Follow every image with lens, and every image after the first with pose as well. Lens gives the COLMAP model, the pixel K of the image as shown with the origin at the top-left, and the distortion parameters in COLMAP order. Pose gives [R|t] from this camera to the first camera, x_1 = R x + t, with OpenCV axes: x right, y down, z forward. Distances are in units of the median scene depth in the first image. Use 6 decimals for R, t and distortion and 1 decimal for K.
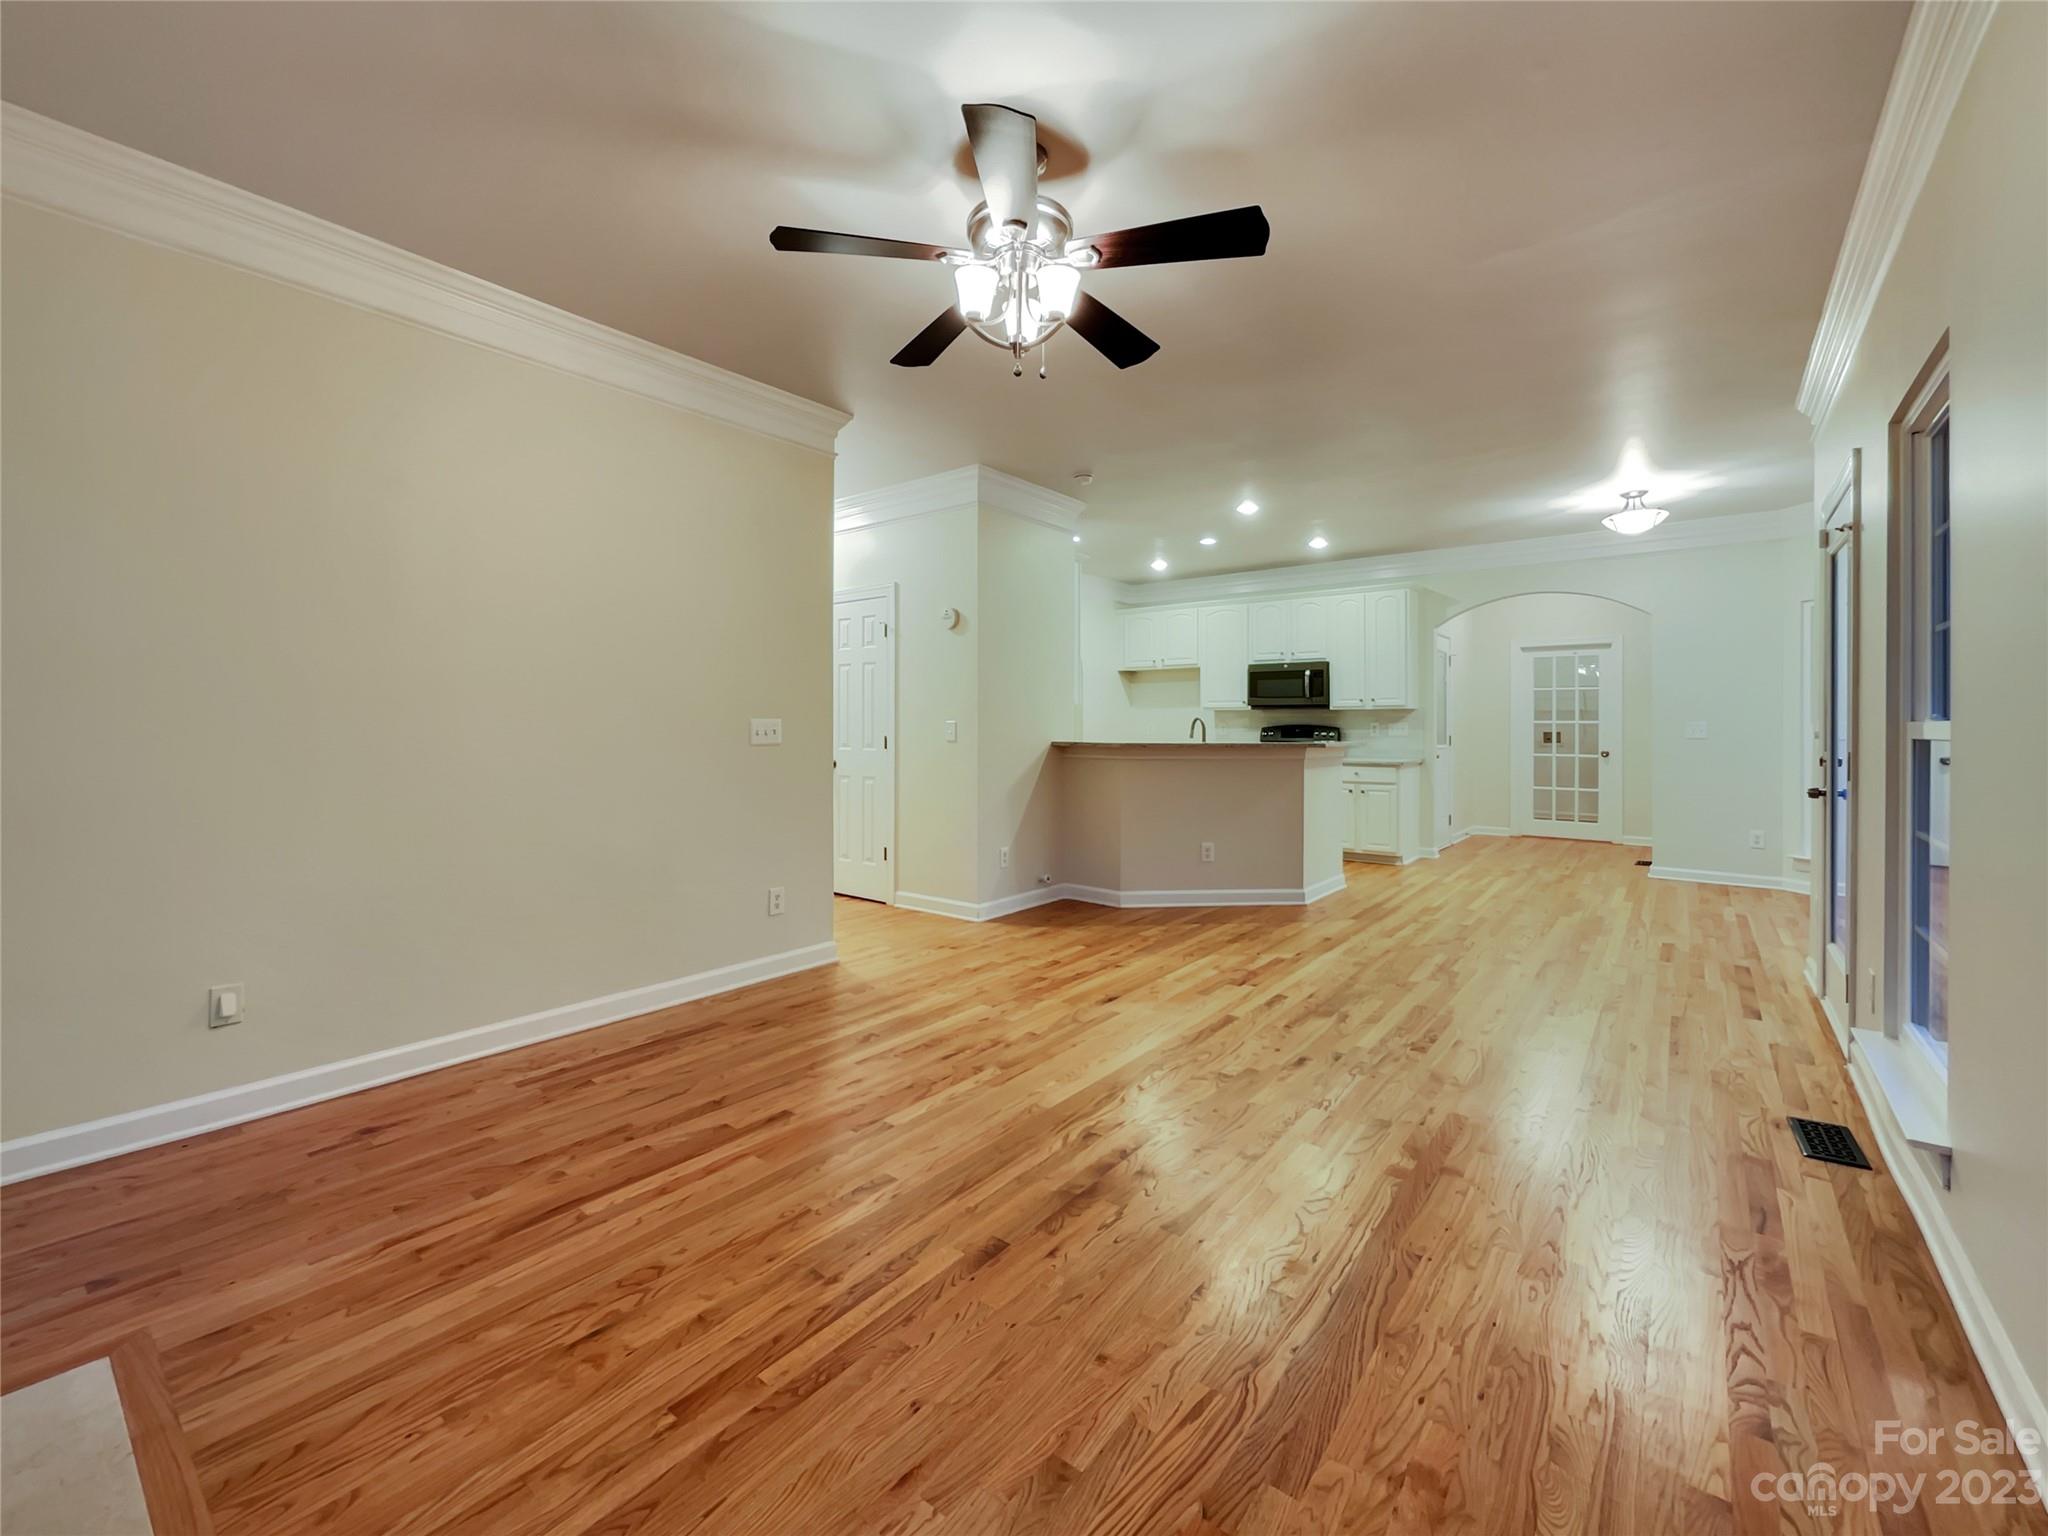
lens RADIAL K [[842.7, 0, 1022.2], [0, 842.7, 723.8], [0, 0, 1]] dist [0.000912, 0.000210]
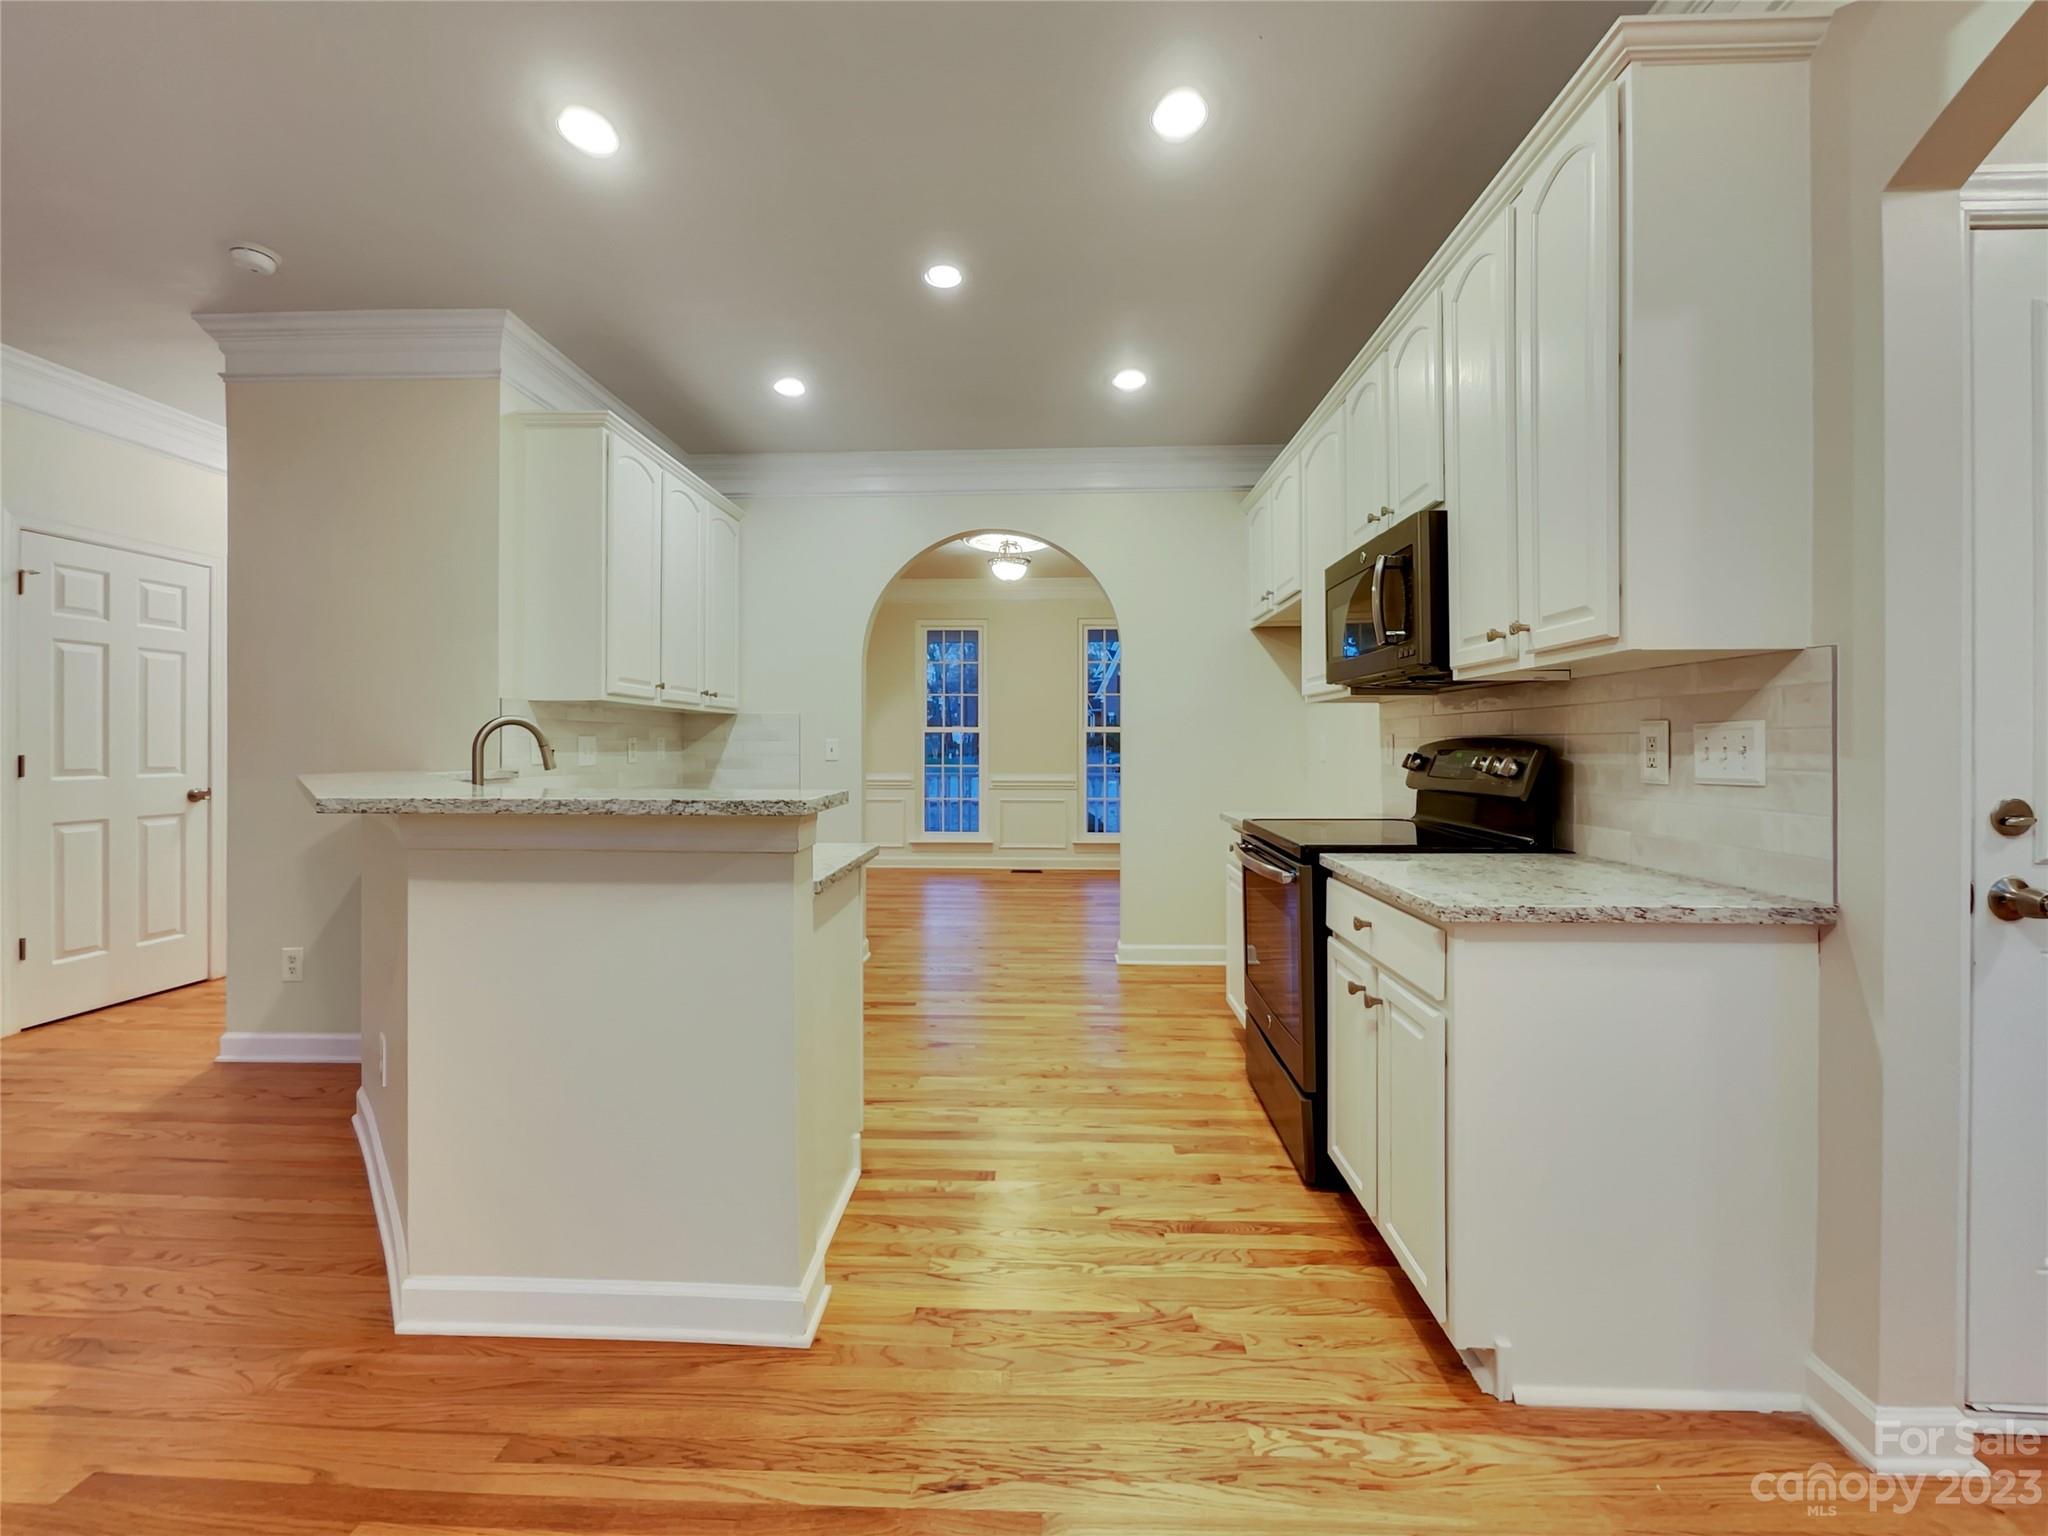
lens RADIAL K [[834.1, 0, 1010.6], [0, 834.1, 750.1], [0, 0, 1]] dist [-0.001264, -0.000572]
pose [[0.575366, 0.000891, -0.817895, 0.480474], [0.009003, 0.999932, 0.007422, 0.002685], [0.817846, -0.011634, 0.575319, 0.681931]]
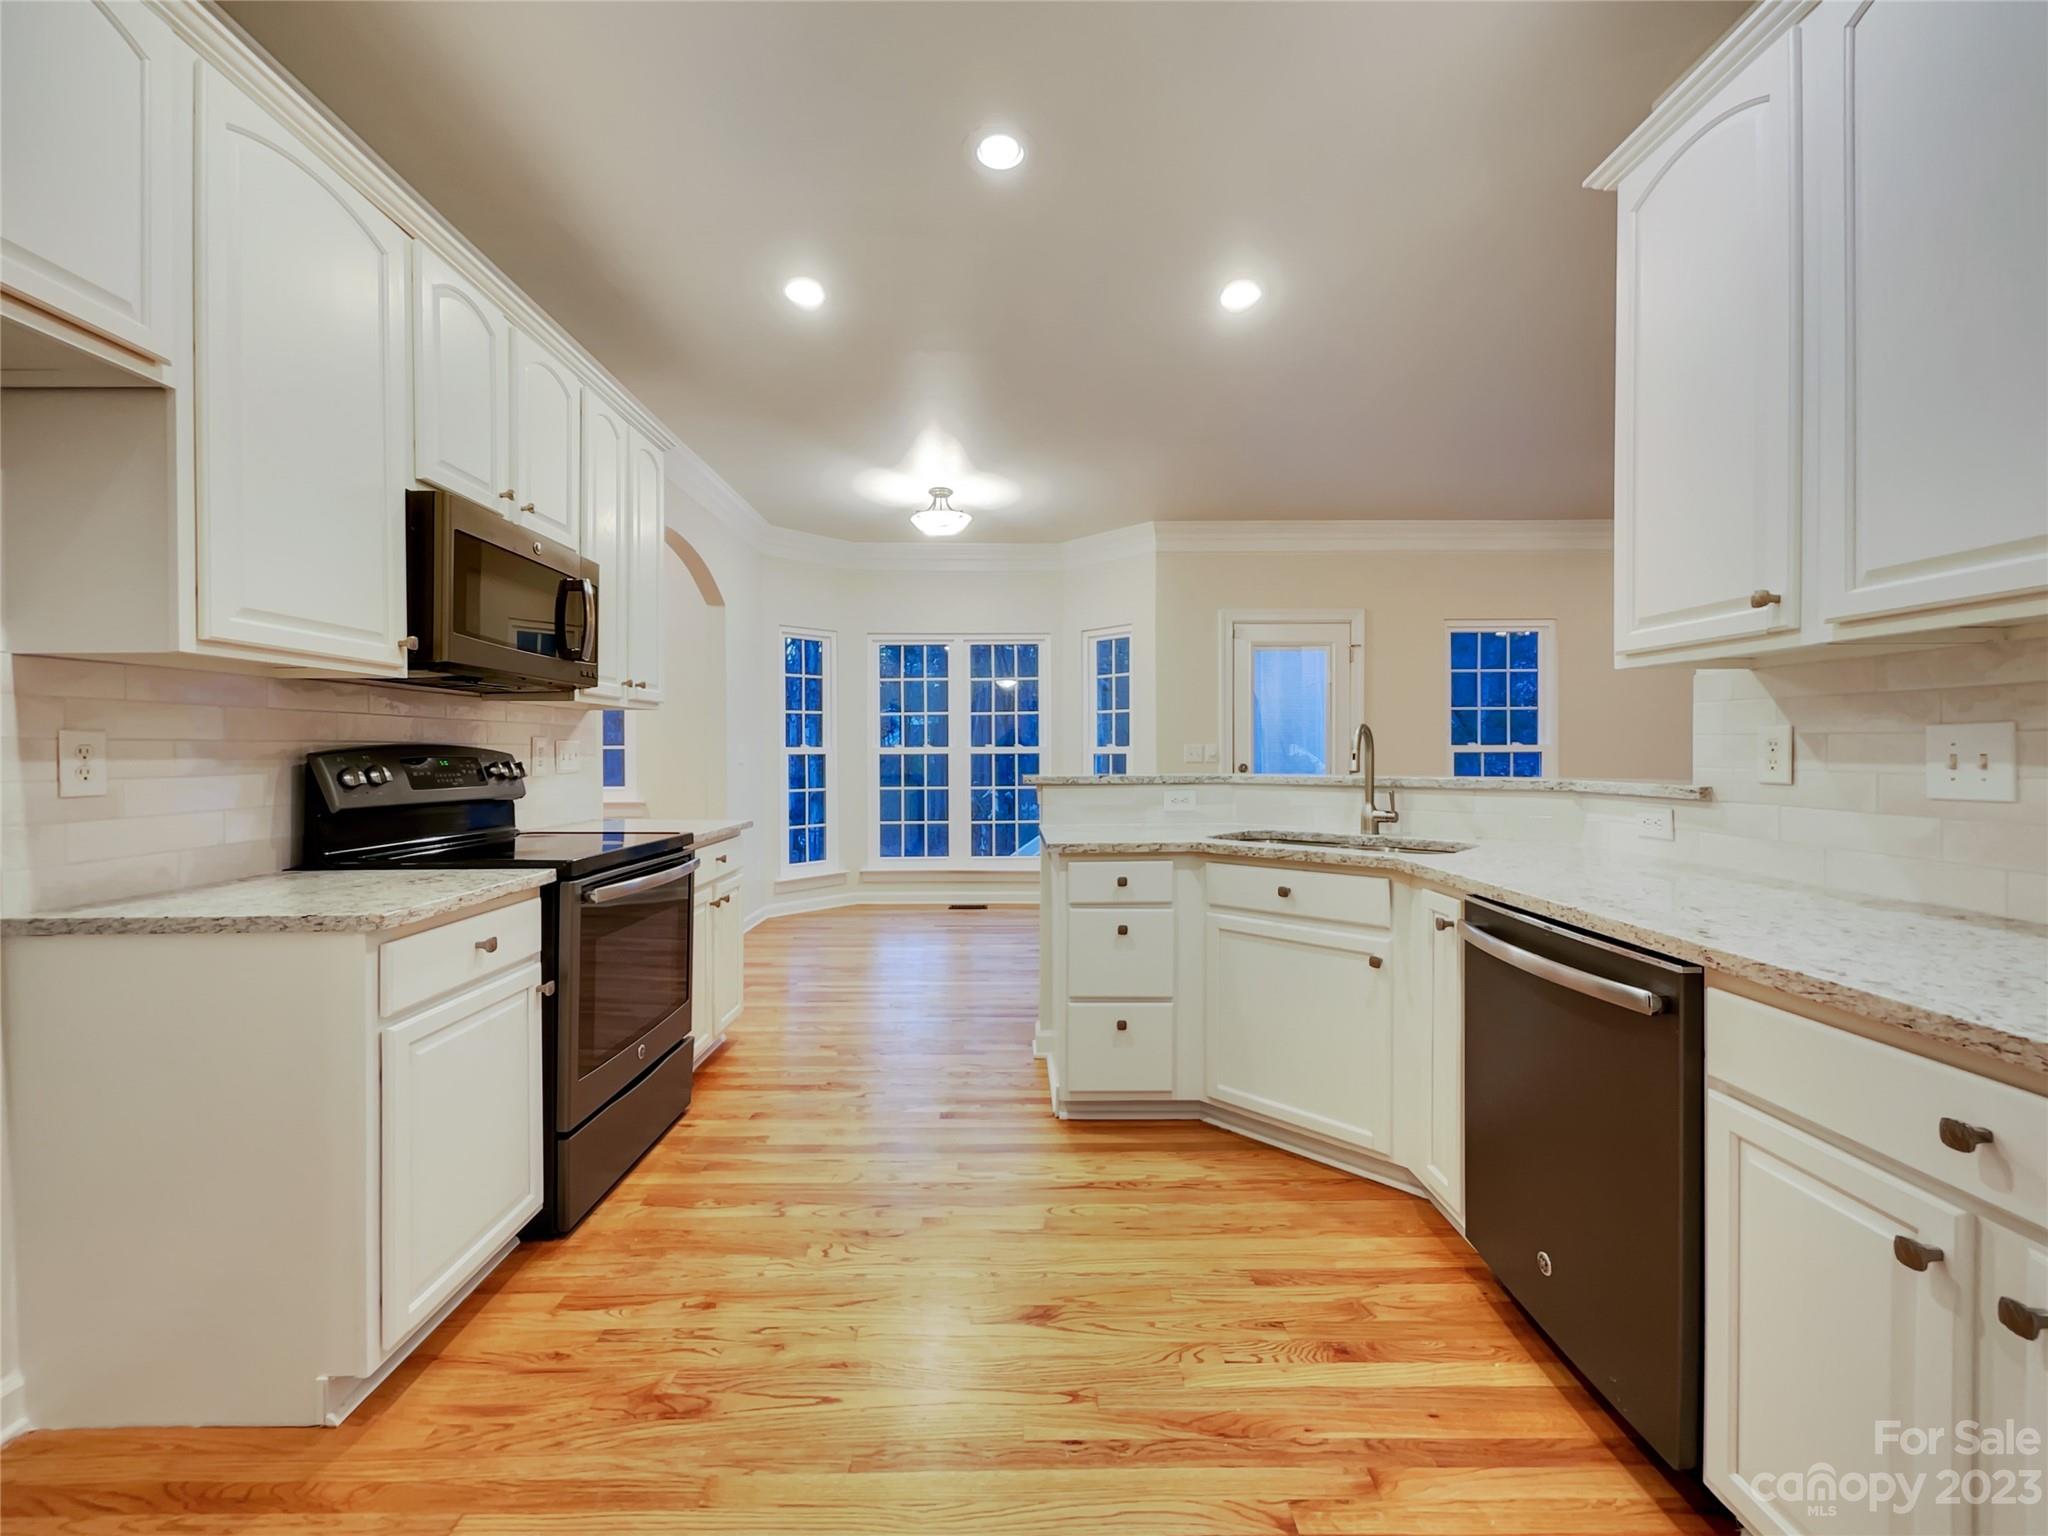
lens RADIAL K [[848.0, 0, 1012.6], [0, 848.0, 758.4], [0, 0, 1]] dist [-0.000678, -0.000028]
pose [[-0.619241, -0.009970, 0.785137, -0.028320], [-0.005632, 0.999950, 0.008256, 0.002790], [-0.785181, 0.000691, -0.619267, 1.020463]]
